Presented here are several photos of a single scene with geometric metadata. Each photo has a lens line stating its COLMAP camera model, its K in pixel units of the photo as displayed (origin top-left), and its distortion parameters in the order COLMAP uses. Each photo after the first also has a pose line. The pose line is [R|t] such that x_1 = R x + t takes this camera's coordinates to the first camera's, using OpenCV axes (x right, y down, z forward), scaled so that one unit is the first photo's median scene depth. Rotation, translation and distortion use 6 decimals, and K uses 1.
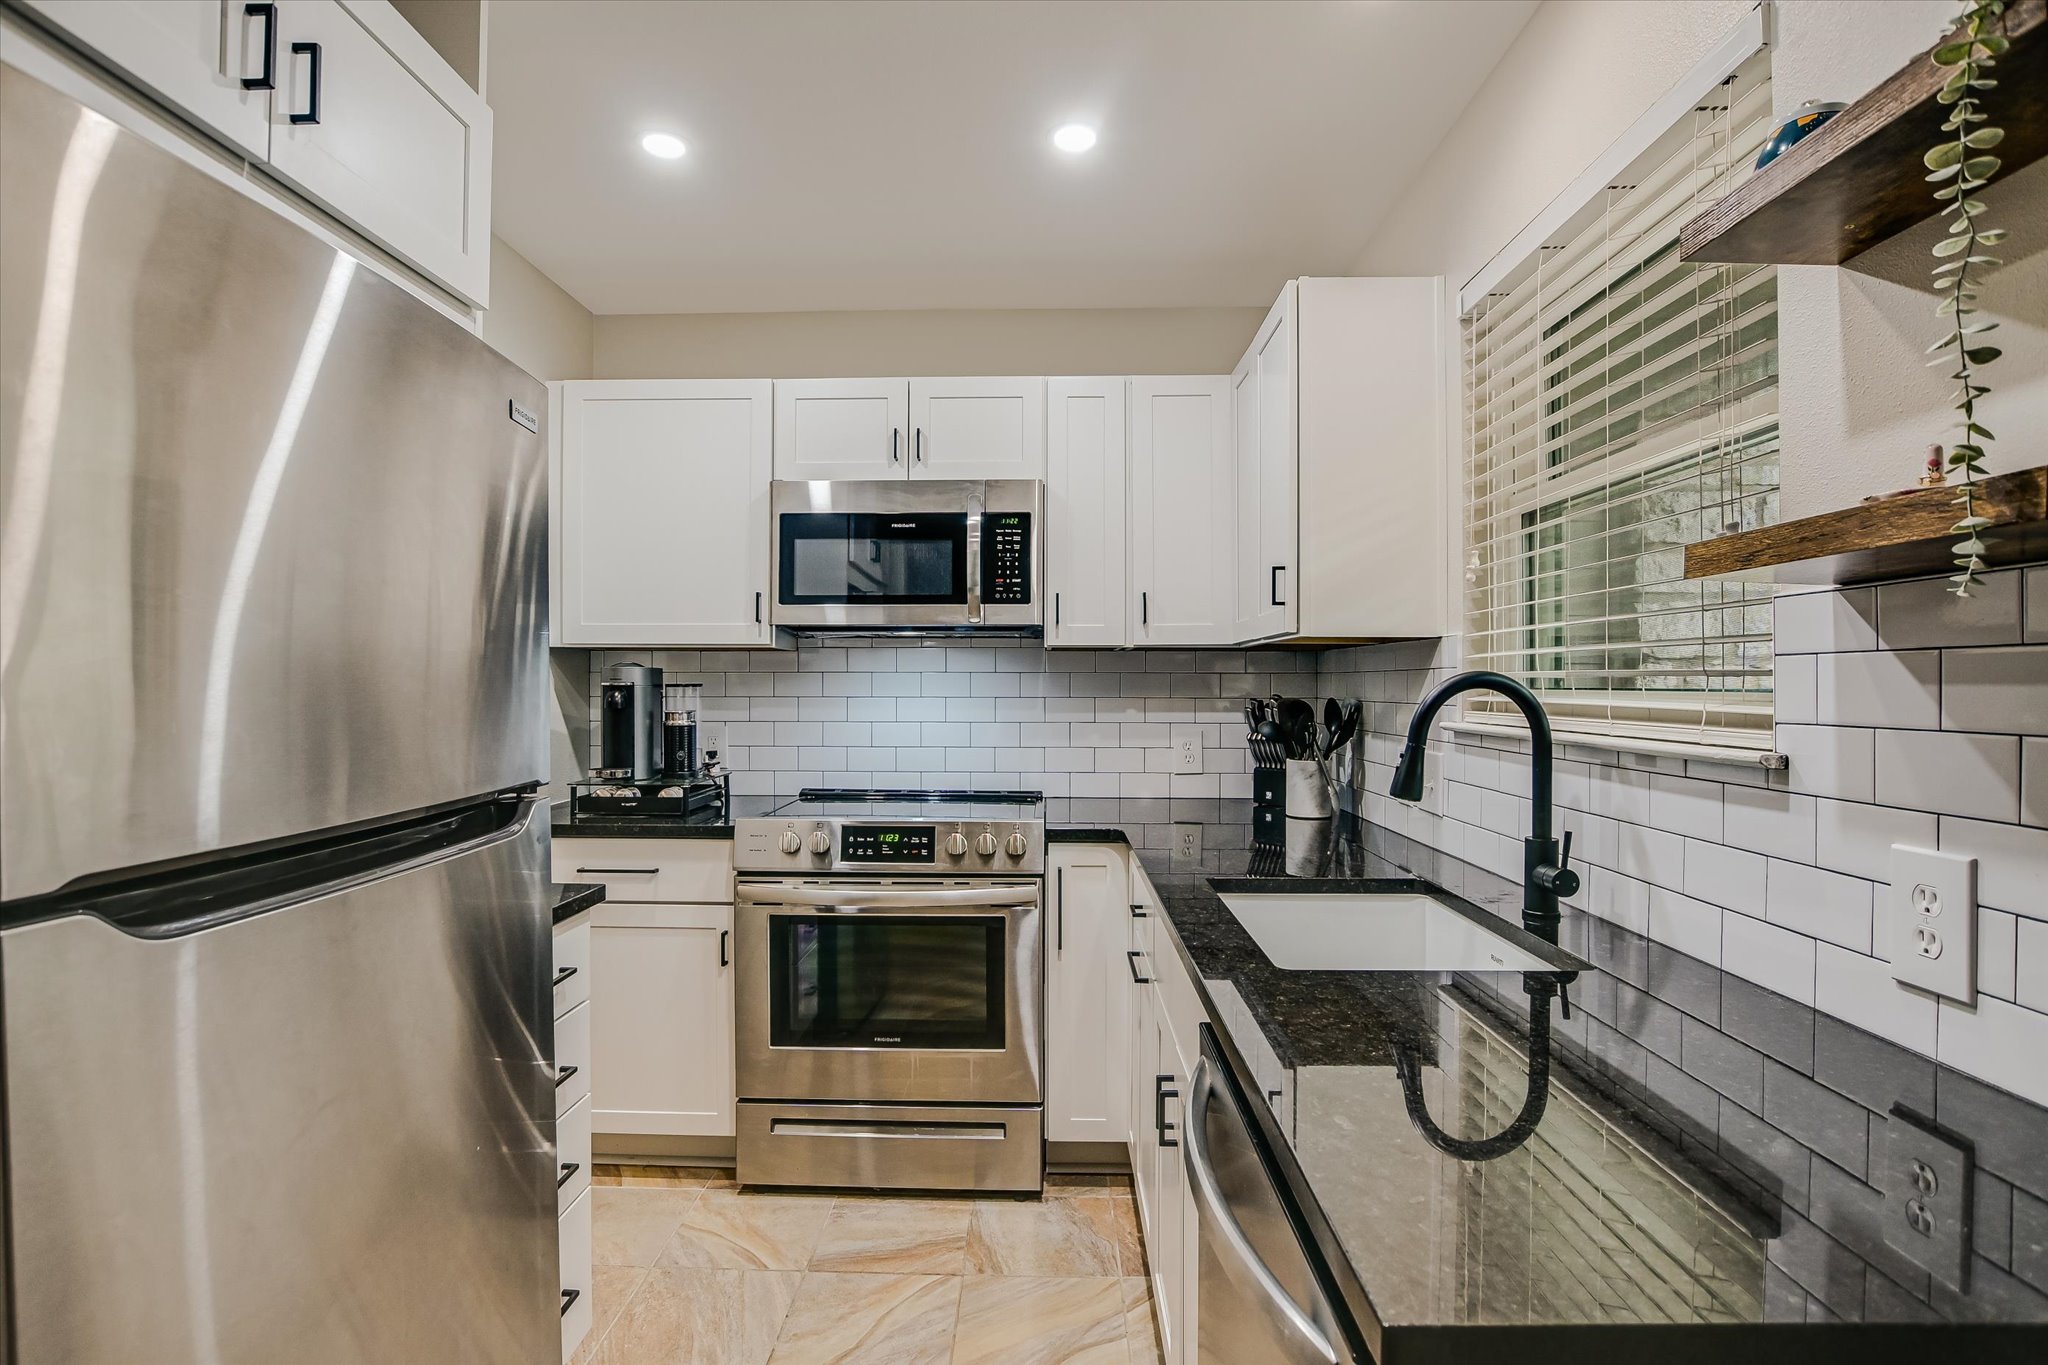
lens RADIAL K [[990.6, 0, 1026.5], [0, 990.6, 683.6], [0, 0, 1]] dist [-0.003752, 0.001717]
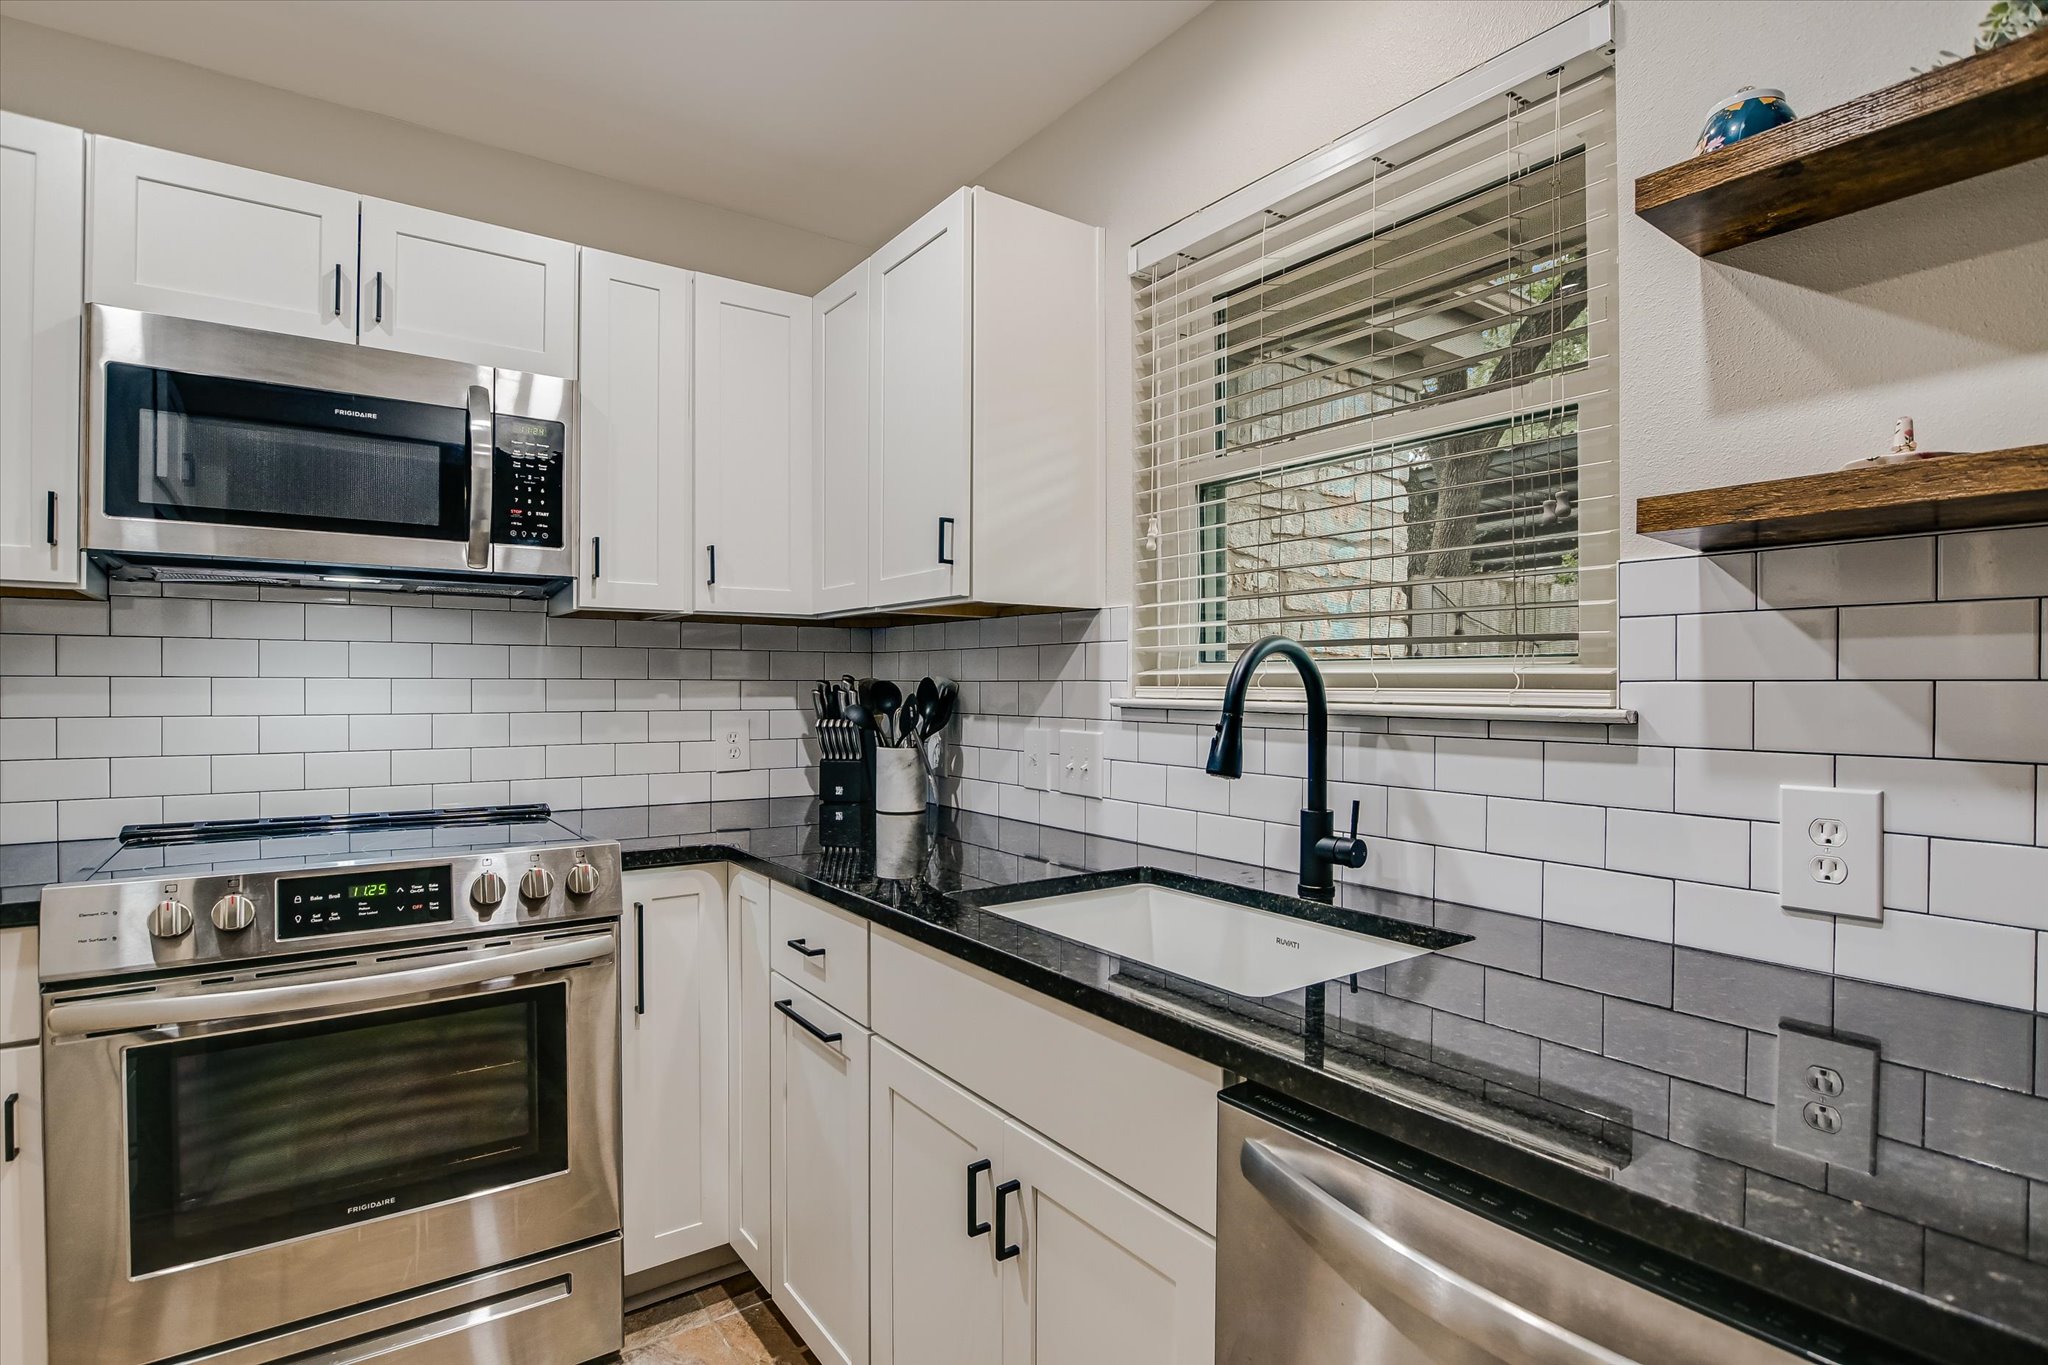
lens RADIAL K [[996.5, 0, 1014.7], [0, 996.5, 681.9], [0, 0, 1]] dist [-0.016317, 0.002952]
pose [[0.806901, 0.002148, 0.590683, -0.181006], [-0.003228, 0.999994, 0.000774, 0.019132], [-0.590678, -0.002531, 0.806904, 0.239047]]
